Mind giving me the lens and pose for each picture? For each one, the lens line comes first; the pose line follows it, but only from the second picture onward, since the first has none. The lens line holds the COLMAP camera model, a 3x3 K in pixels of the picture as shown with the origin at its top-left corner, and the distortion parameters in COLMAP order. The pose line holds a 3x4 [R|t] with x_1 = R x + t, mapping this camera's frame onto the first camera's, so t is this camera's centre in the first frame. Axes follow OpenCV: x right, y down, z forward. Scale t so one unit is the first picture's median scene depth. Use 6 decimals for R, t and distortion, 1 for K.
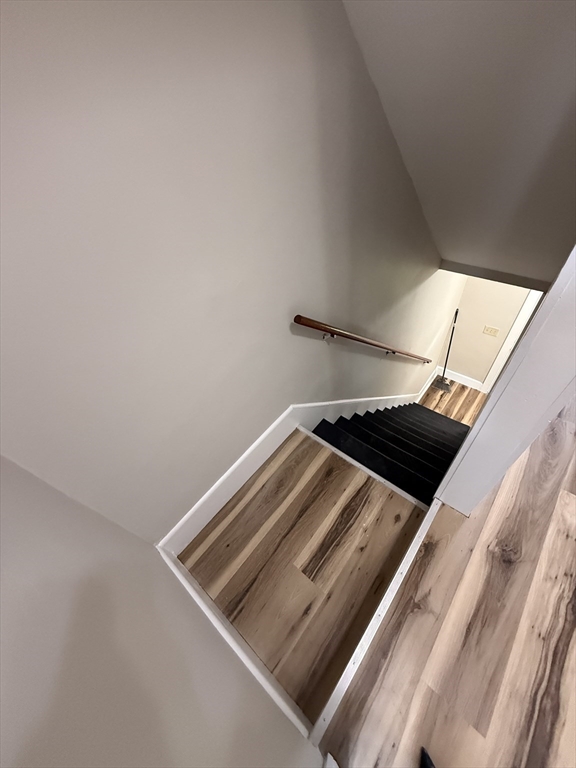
lens RADIAL K [[304.5, 0, 289.2], [0, 304.5, 379.2], [0, 0, 1]] dist [-0.000628, 0.000906]
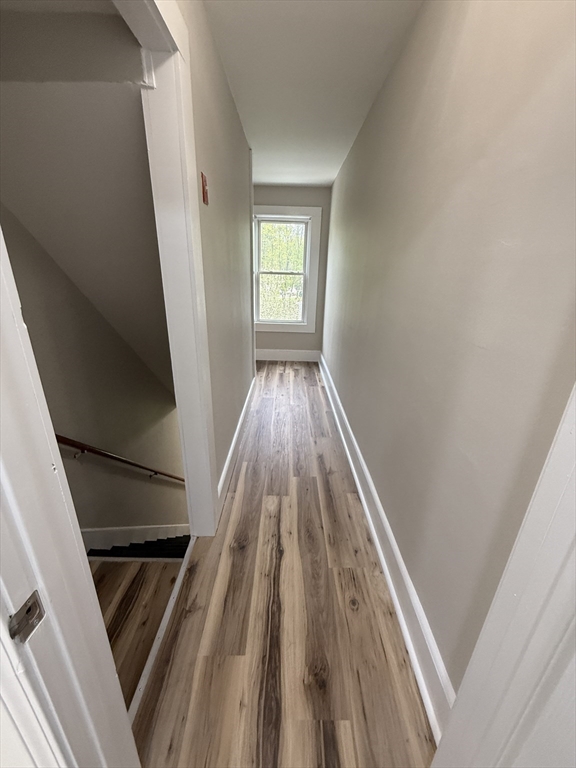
lens RADIAL K [[304.5, 0, 289.2], [0, 304.5, 379.2], [0, 0, 1]] dist [-0.000628, 0.000906]
pose [[0.750468, -0.075169, 0.656618, -0.017852], [0.395077, 0.847482, -0.354526, 0.525904], [-0.529822, 0.525476, 0.665705, -0.533543]]
